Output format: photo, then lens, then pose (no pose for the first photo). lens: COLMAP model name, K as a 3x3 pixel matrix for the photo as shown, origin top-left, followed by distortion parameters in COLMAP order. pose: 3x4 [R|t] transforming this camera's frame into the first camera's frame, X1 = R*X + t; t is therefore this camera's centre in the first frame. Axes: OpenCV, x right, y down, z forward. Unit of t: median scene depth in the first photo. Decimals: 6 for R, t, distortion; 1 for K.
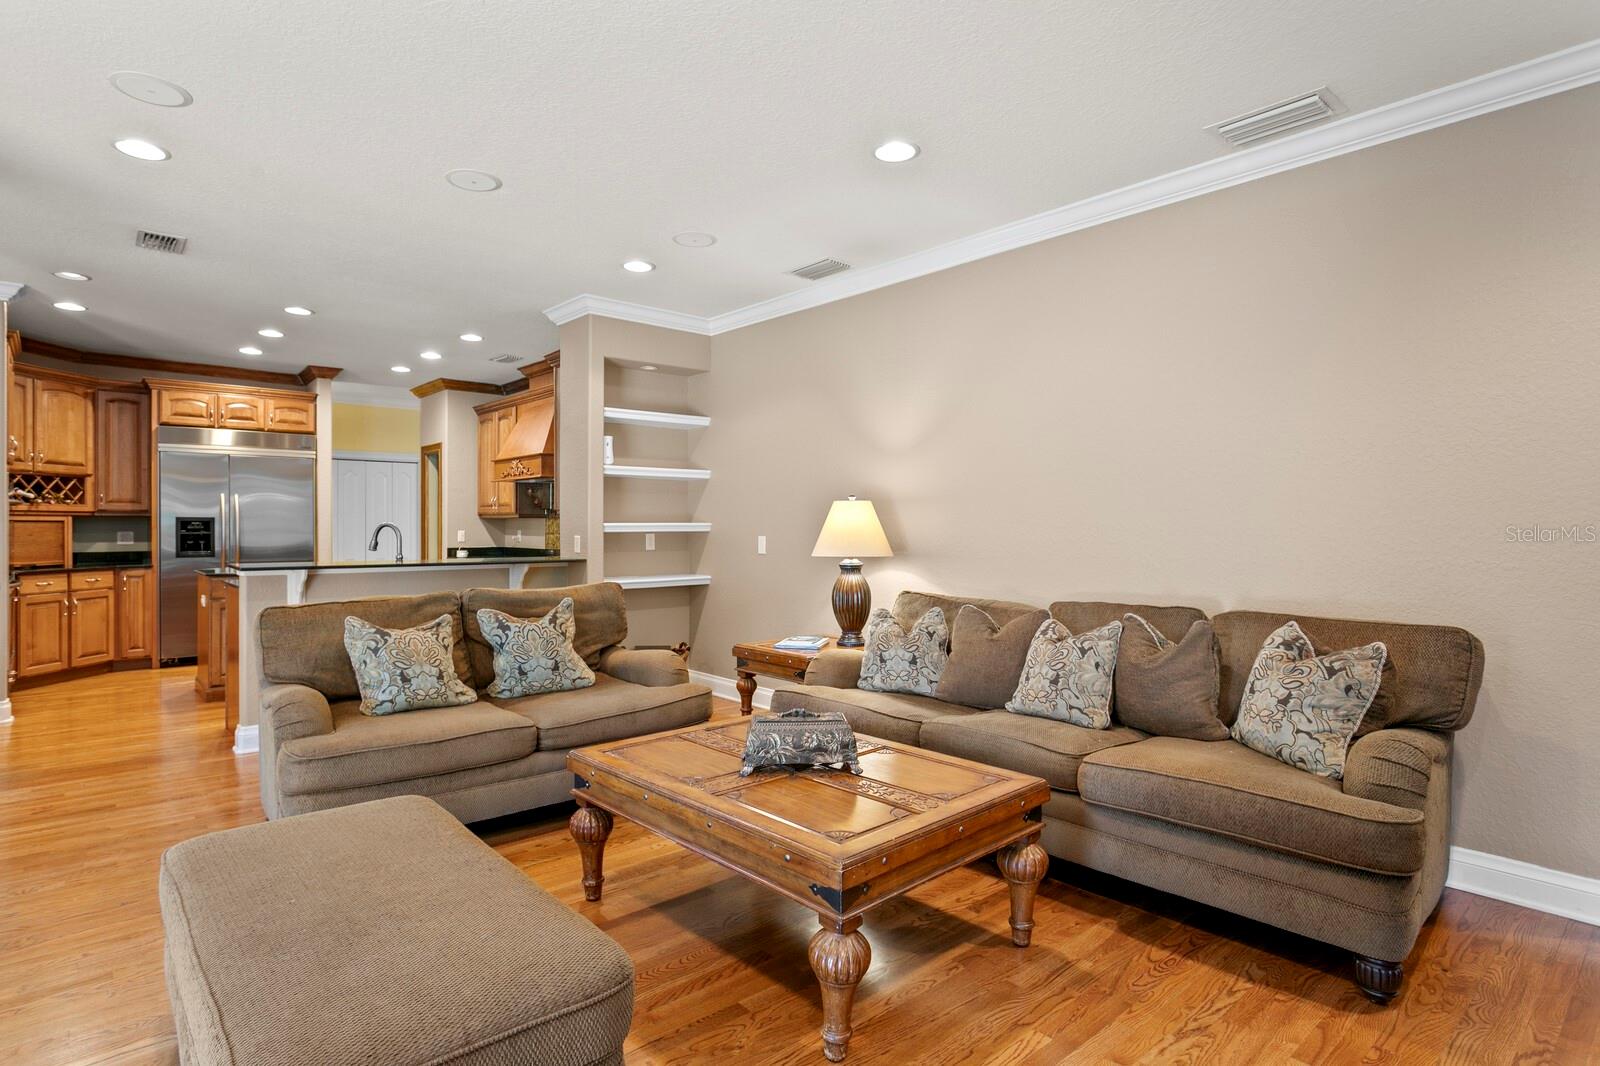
lens RADIAL K [[843.0, 0, 793.2], [0, 843.0, 516.4], [0, 0, 1]] dist [-0.001917, 0.004007]
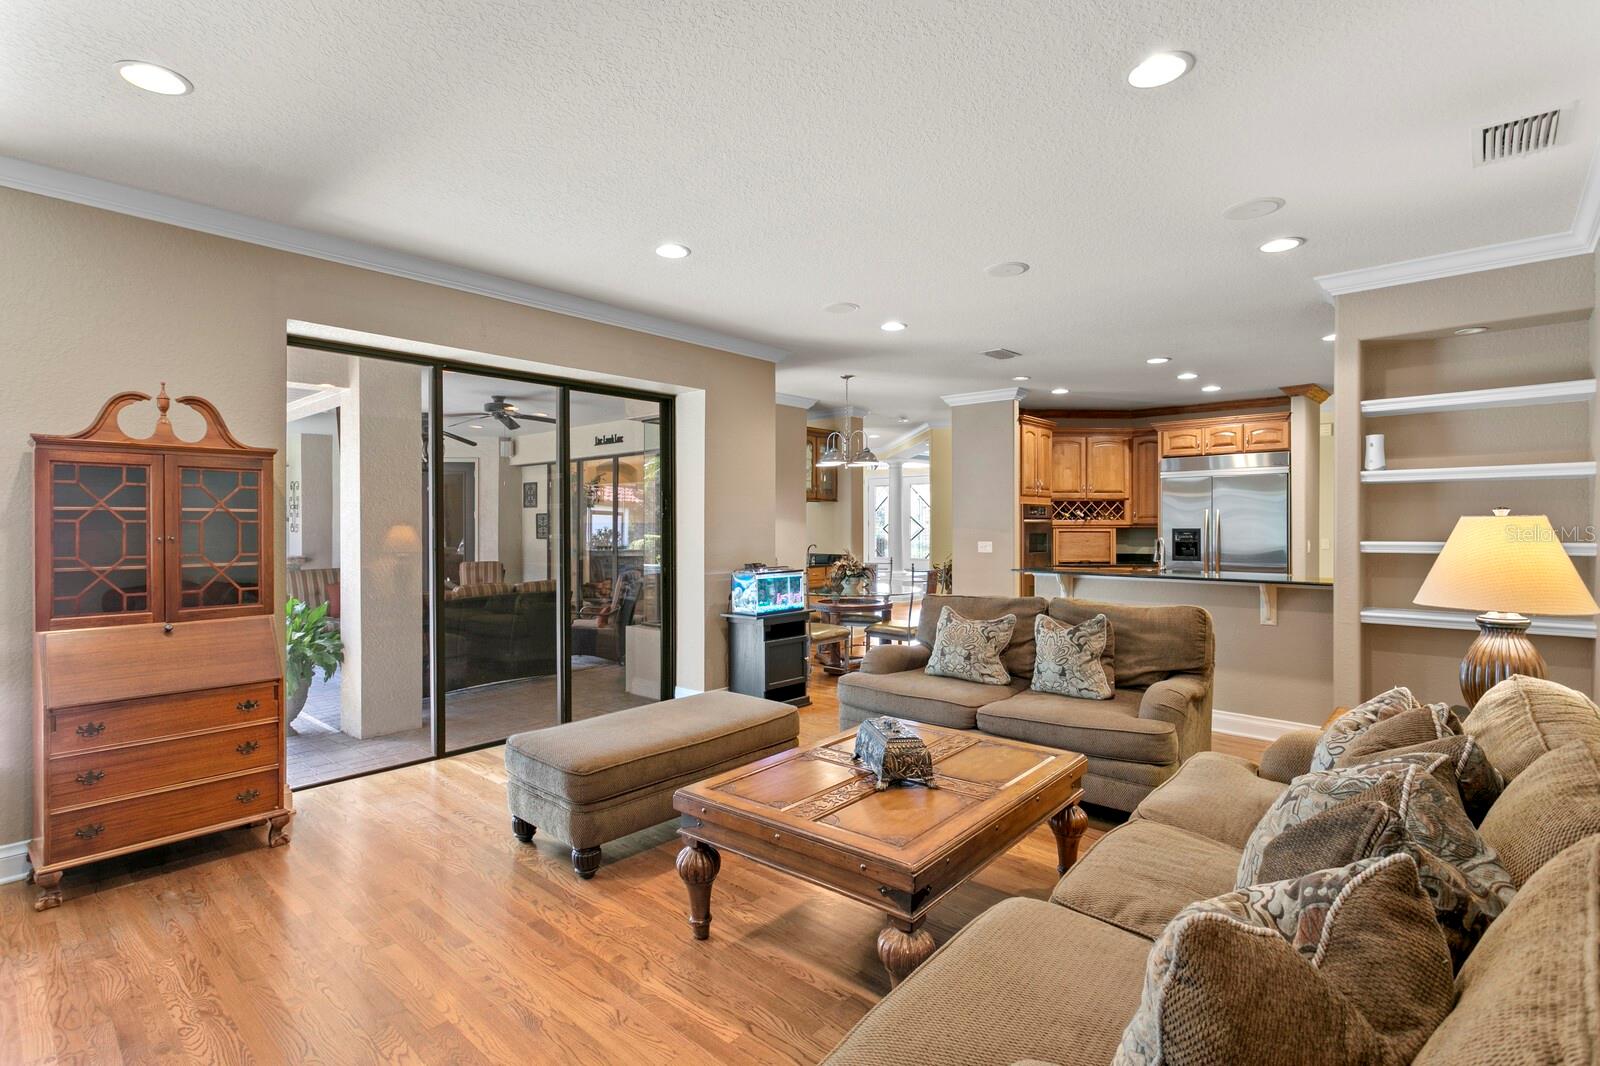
lens RADIAL K [[765.4, 0, 785.9], [0, 765.4, 534.9], [0, 0, 1]] dist [0.003735, 0.002556]
pose [[0.127917, 0.011110, -0.991723, 0.370492], [0.012406, 0.999841, 0.012801, -0.012350], [0.991707, -0.013940, 0.127759, 0.277971]]
